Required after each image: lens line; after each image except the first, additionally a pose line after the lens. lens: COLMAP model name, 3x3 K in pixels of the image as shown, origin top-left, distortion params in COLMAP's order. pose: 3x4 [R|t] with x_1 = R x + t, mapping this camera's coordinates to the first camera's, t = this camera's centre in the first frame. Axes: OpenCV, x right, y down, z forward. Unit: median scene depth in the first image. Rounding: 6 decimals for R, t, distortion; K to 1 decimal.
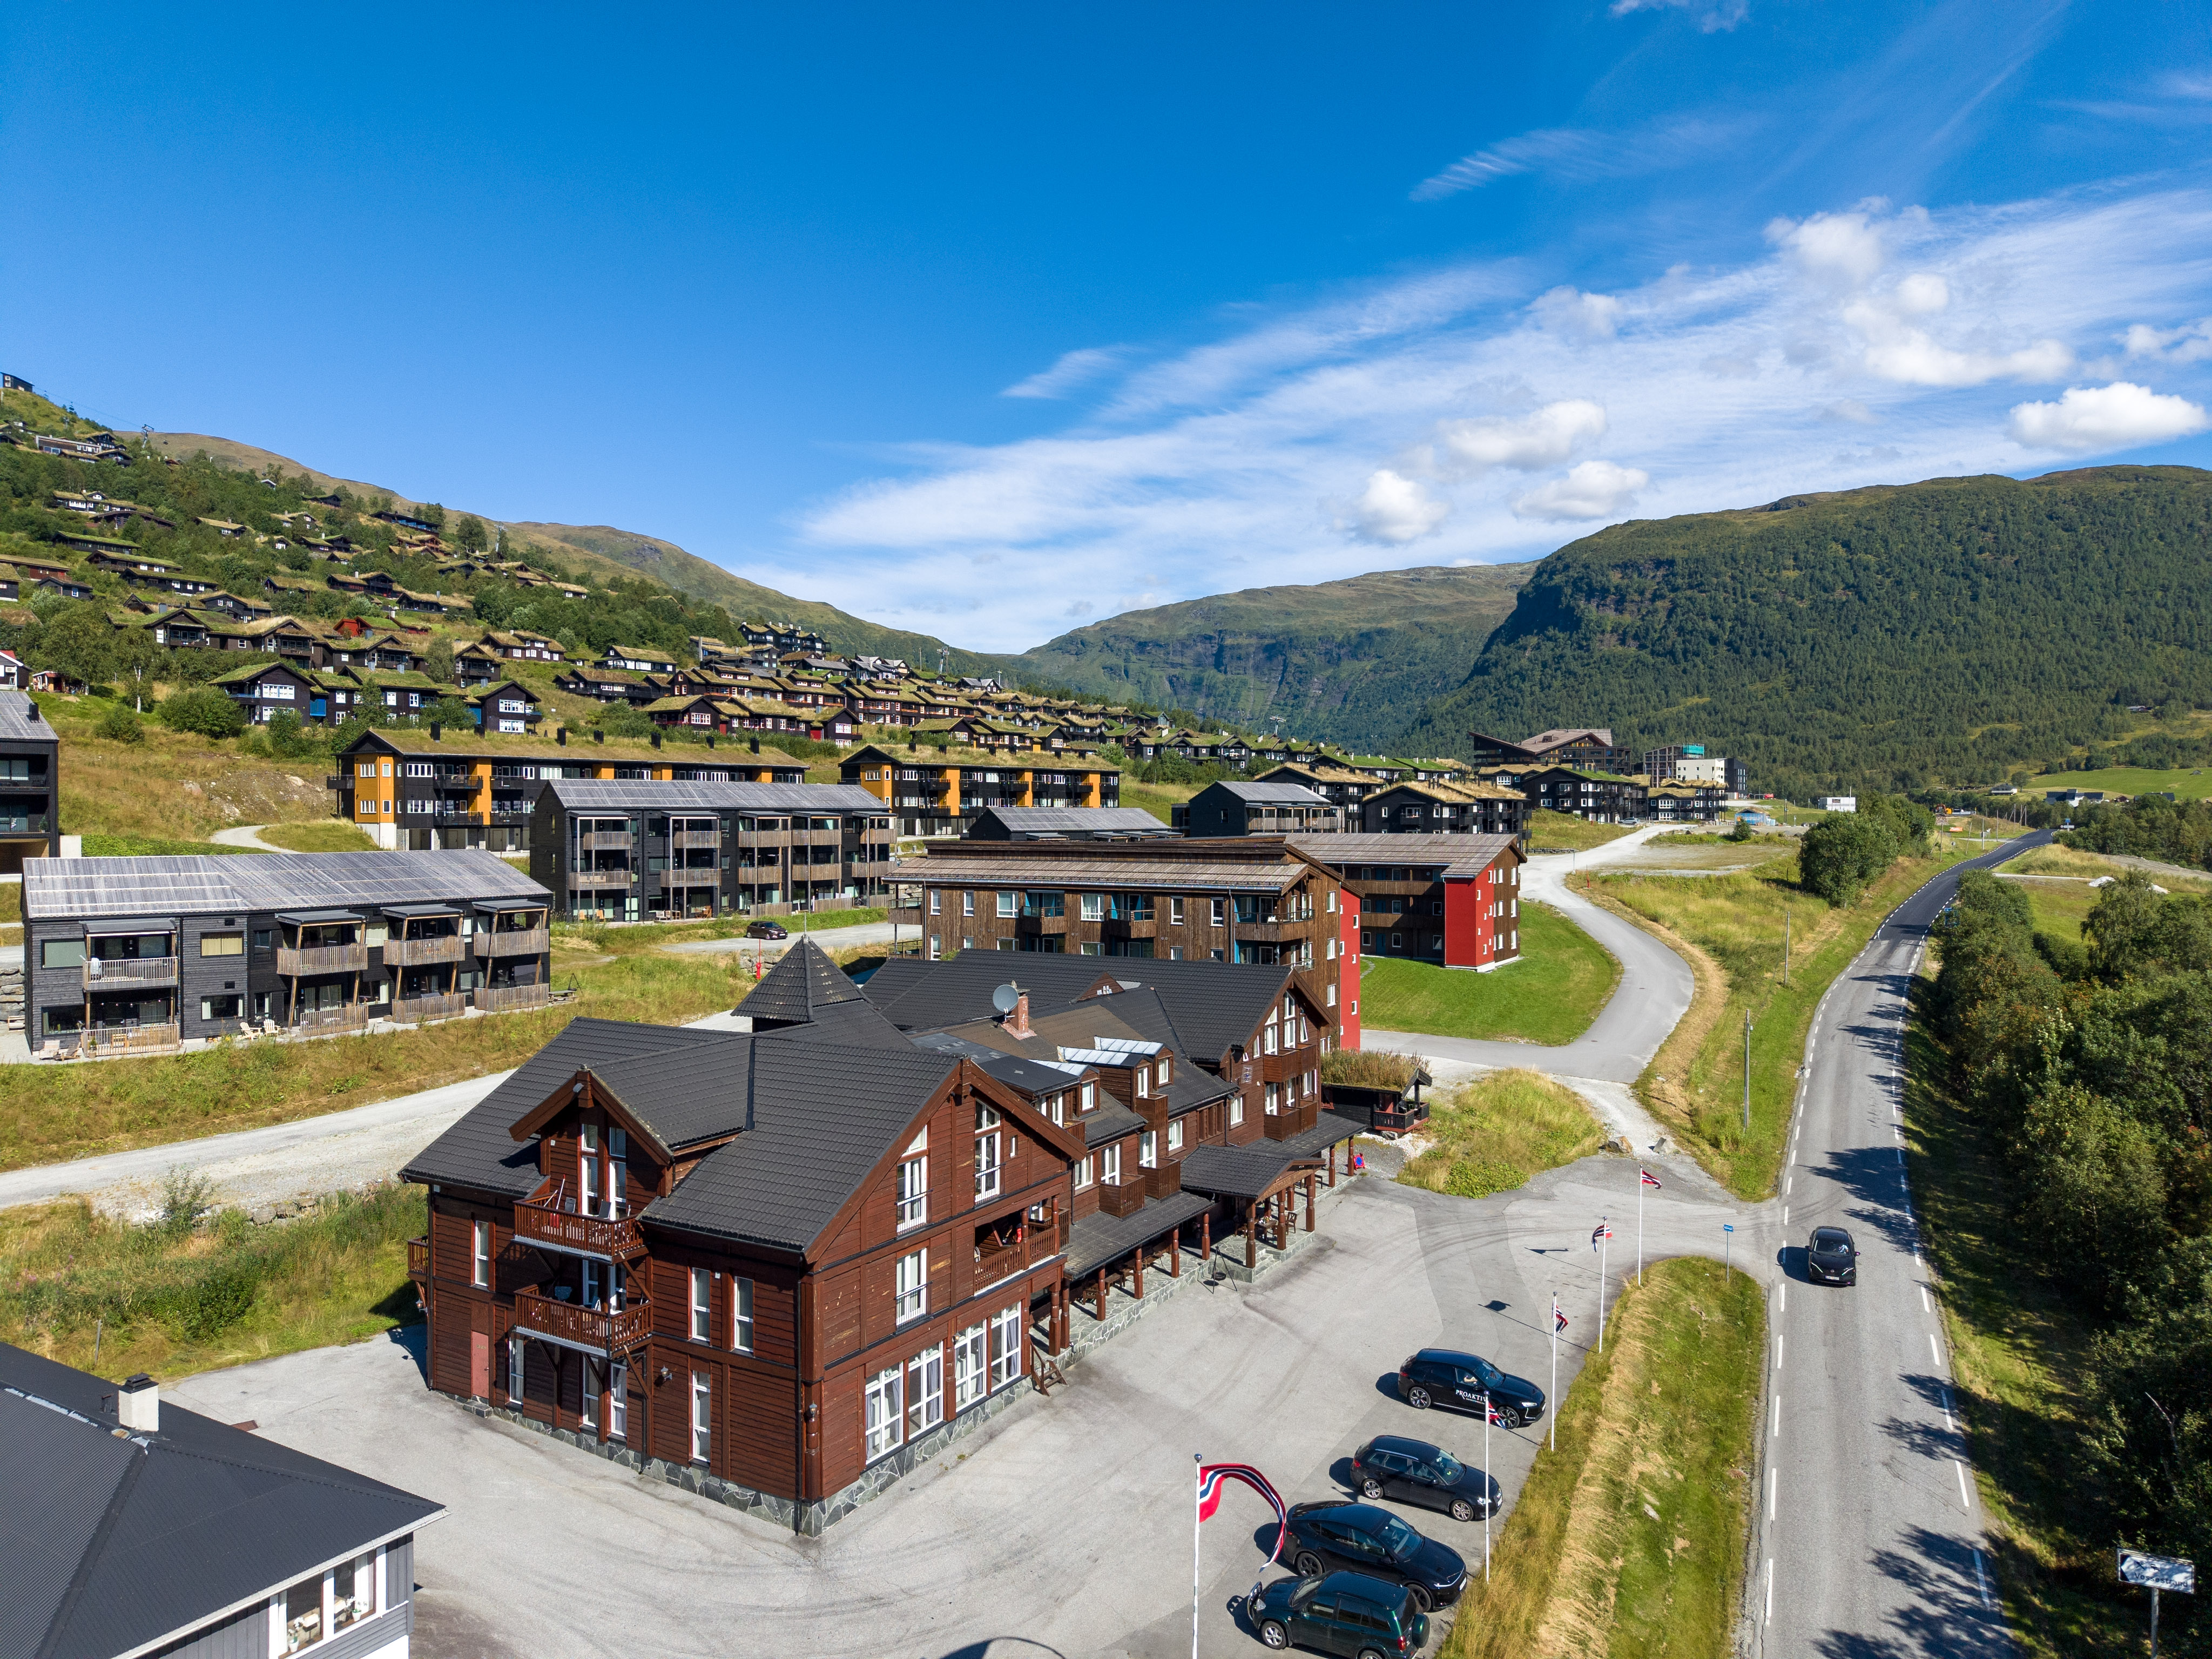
lens RADIAL K [[1471.5, 0, 1106.0], [0, 1471.5, 829.5], [0, 0, 1]] dist [0.025624, -0.025884]
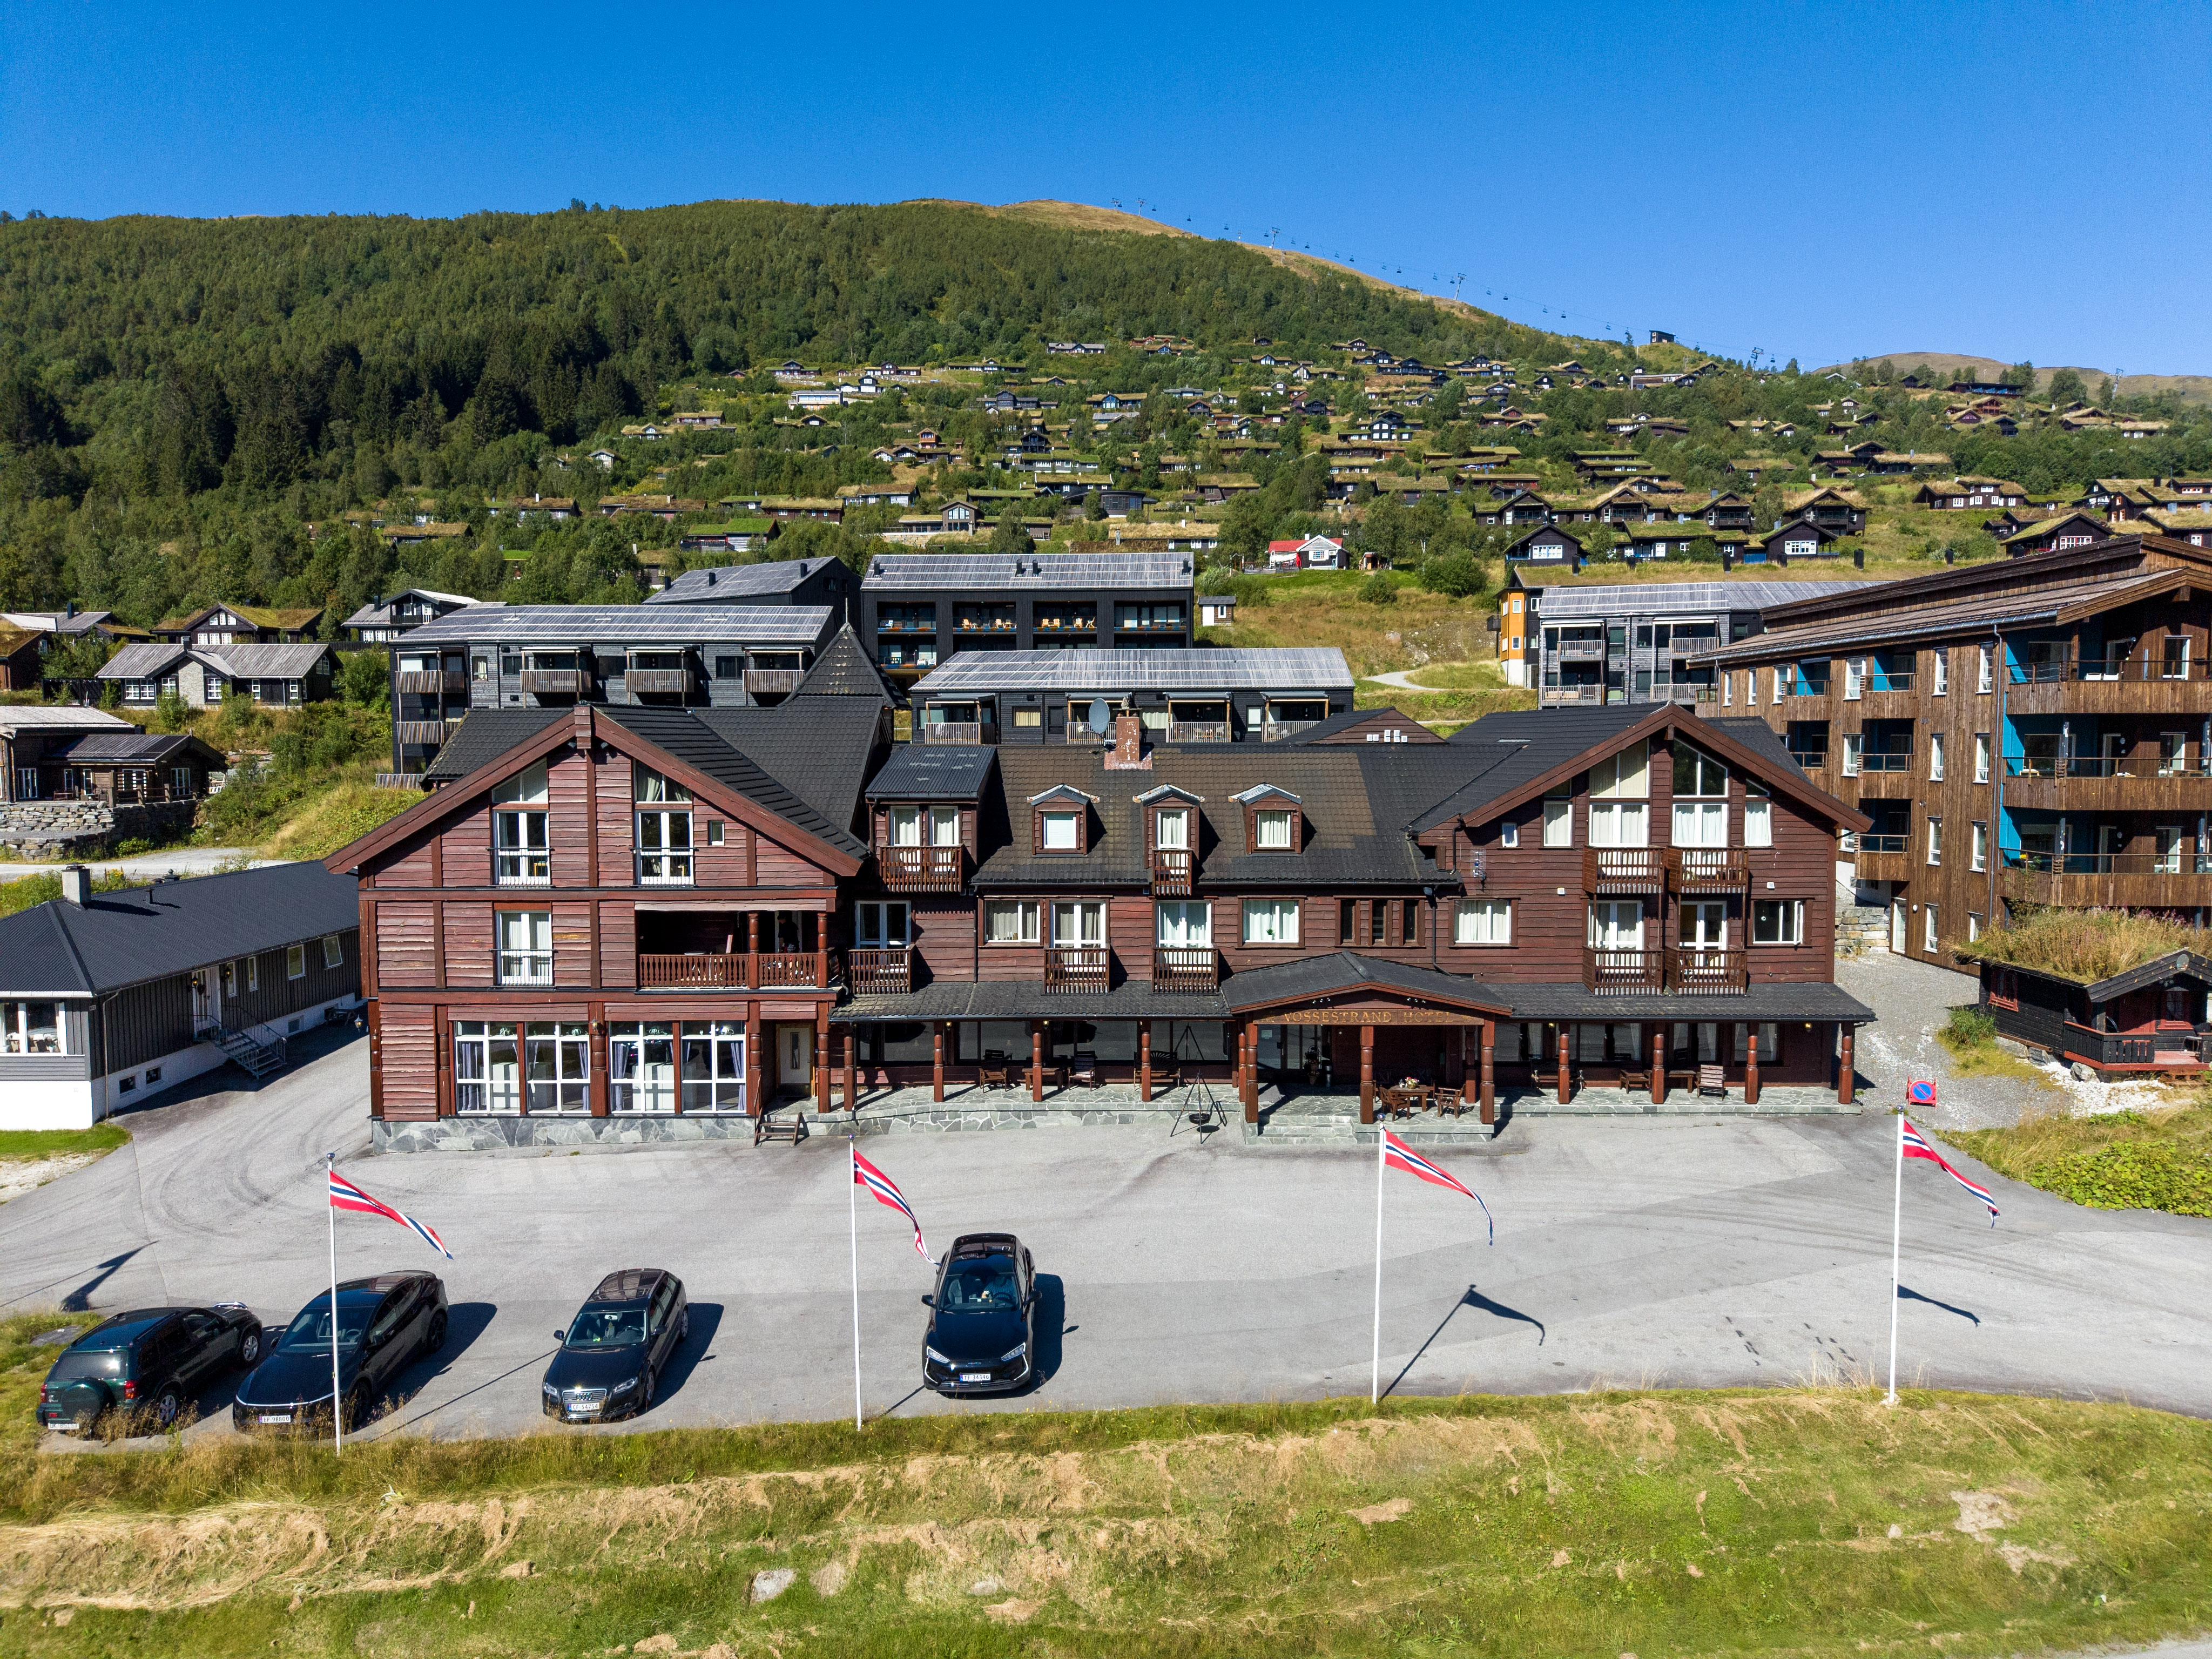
lens RADIAL K [[1479.3, 0, 1109.0], [0, 1479.3, 828.0], [0, 0, 1]] dist [0.024662, -0.025636]
pose [[0.501504, 0.052872, -0.863538, 0.286326], [-0.006460, 0.998332, 0.057374, 0.061475], [0.865131, -0.023195, 0.501009, 0.290975]]
